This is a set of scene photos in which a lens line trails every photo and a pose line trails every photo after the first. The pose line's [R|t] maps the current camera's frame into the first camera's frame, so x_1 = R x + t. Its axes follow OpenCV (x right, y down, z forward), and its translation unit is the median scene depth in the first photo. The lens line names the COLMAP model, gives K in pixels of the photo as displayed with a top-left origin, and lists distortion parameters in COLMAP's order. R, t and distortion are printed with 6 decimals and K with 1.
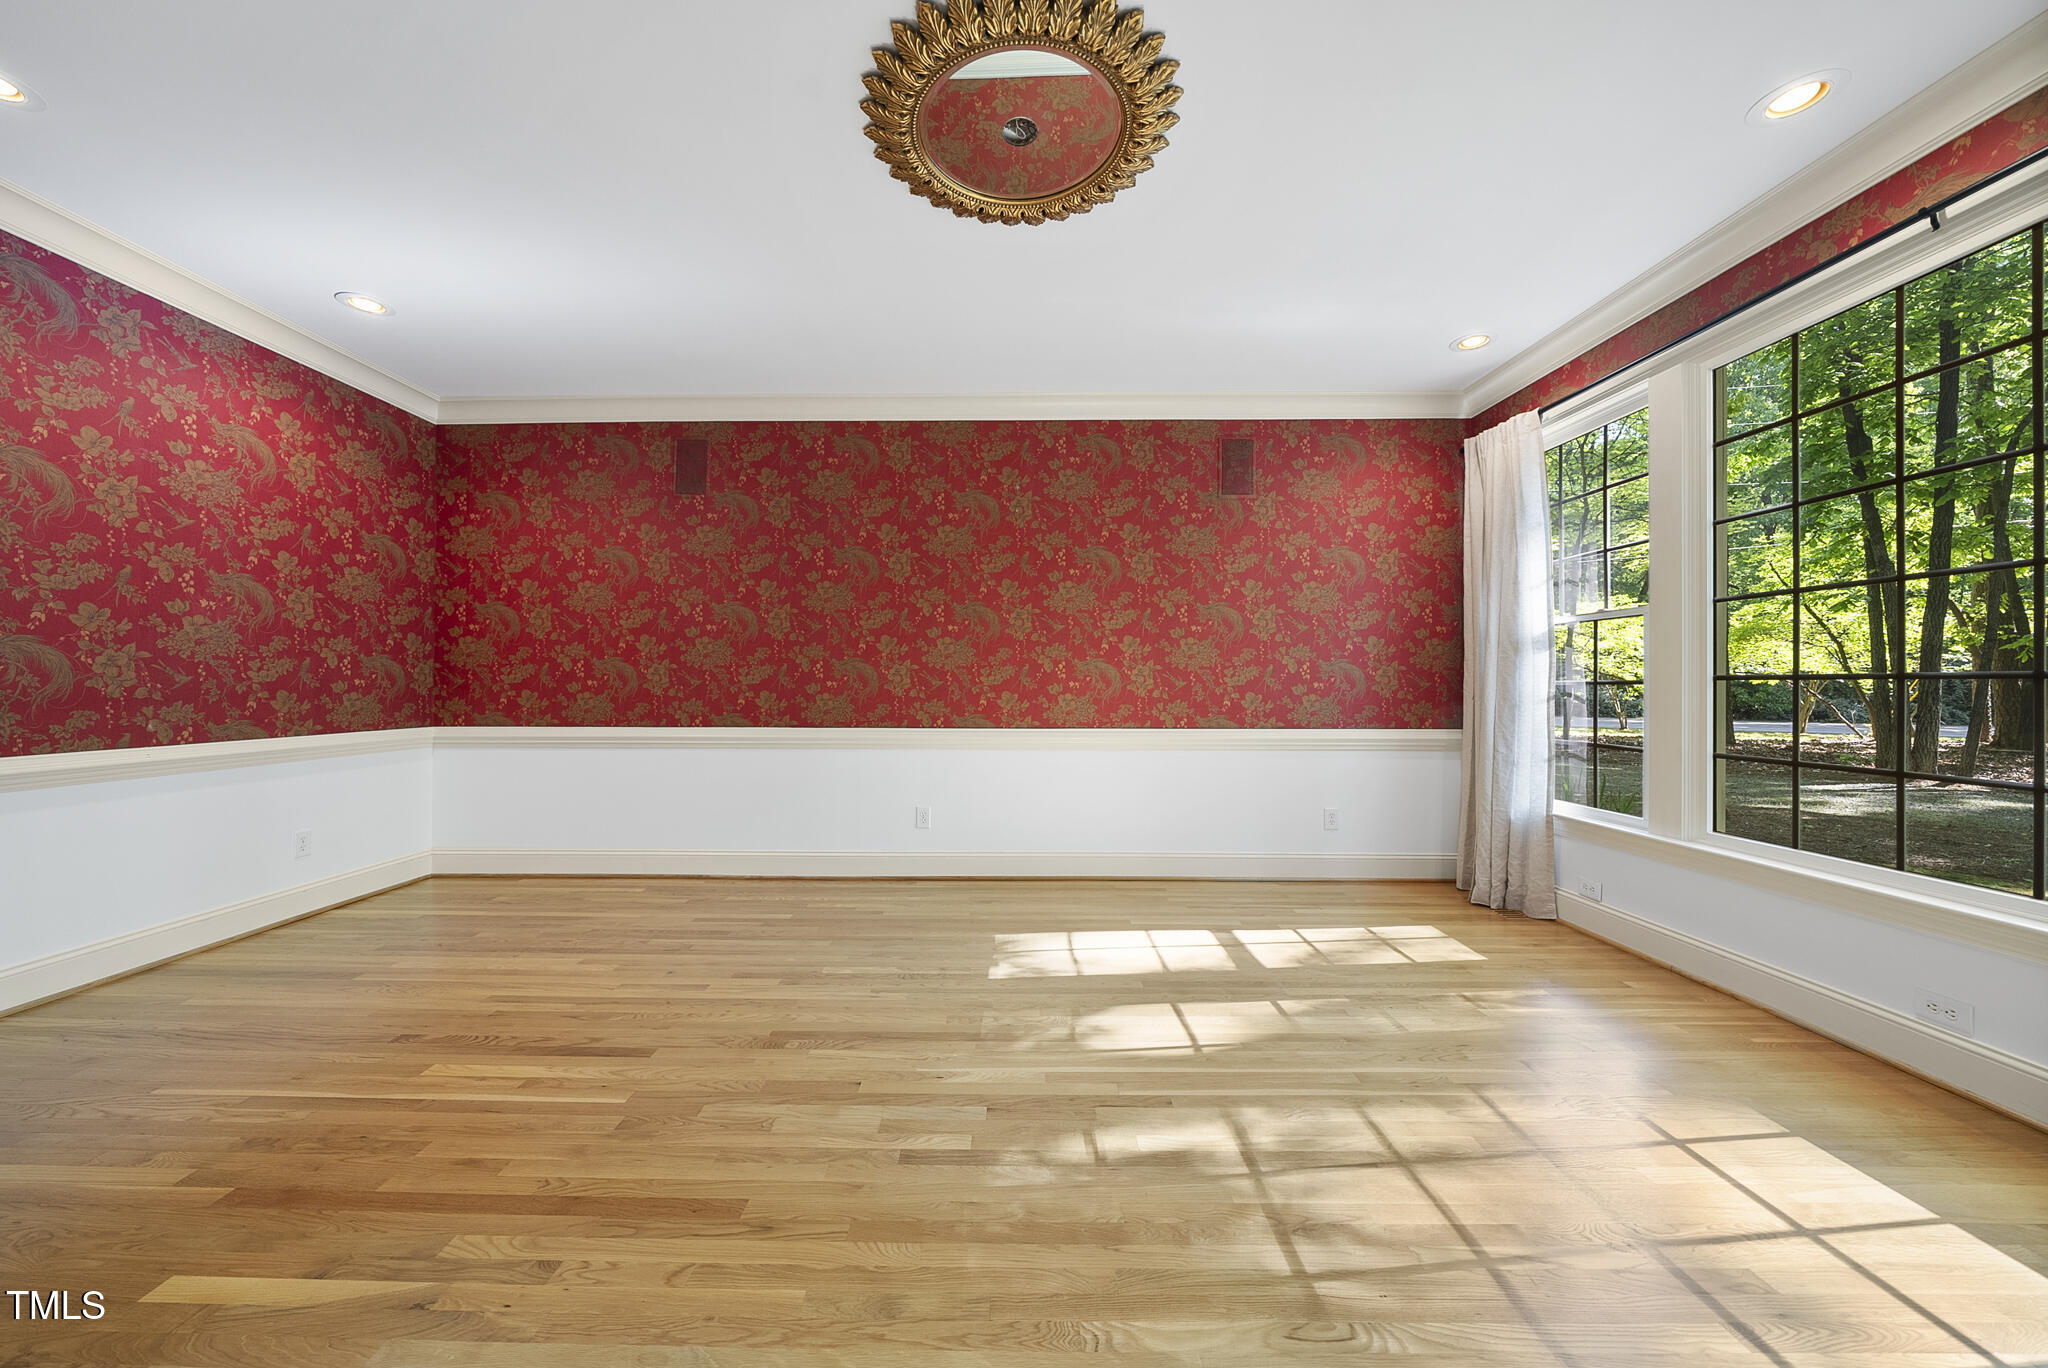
lens RADIAL K [[710.5, 0, 993.5], [0, 710.5, 683.7], [0, 0, 1]] dist [-0.006455, 0.000106]
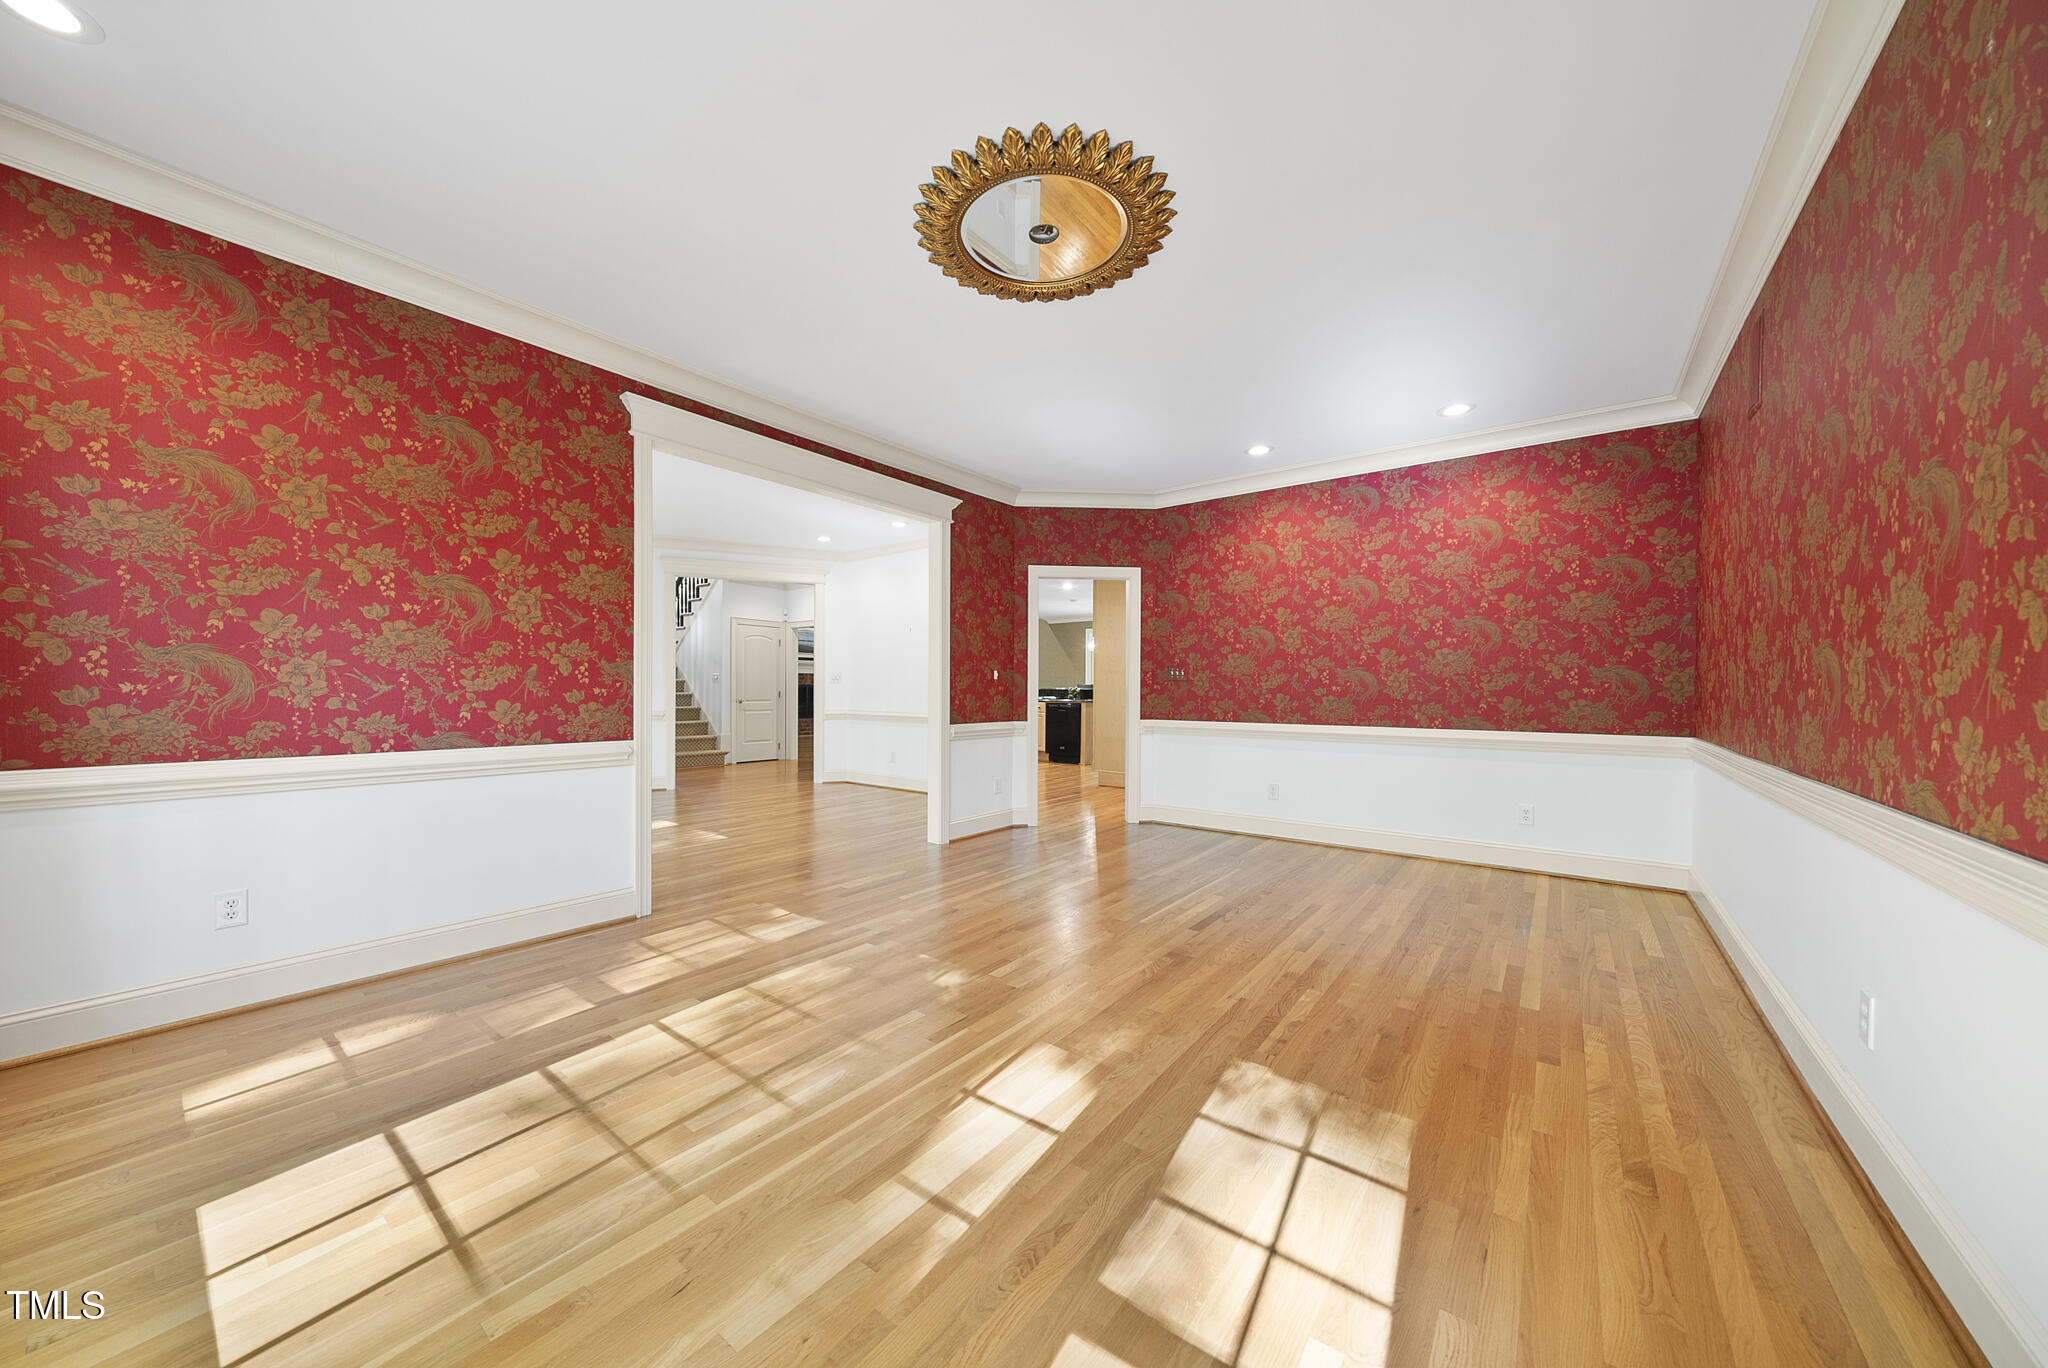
lens RADIAL K [[710.5, 0, 1013.4], [0, 710.5, 688.7], [0, 0, 1]] dist [-0.006455, 0.000106]
pose [[-0.594522, -0.003105, -0.804073, 0.721078], [-0.002770, 0.999995, -0.001813, -0.000710], [0.804074, 0.001150, -0.594528, 1.160110]]
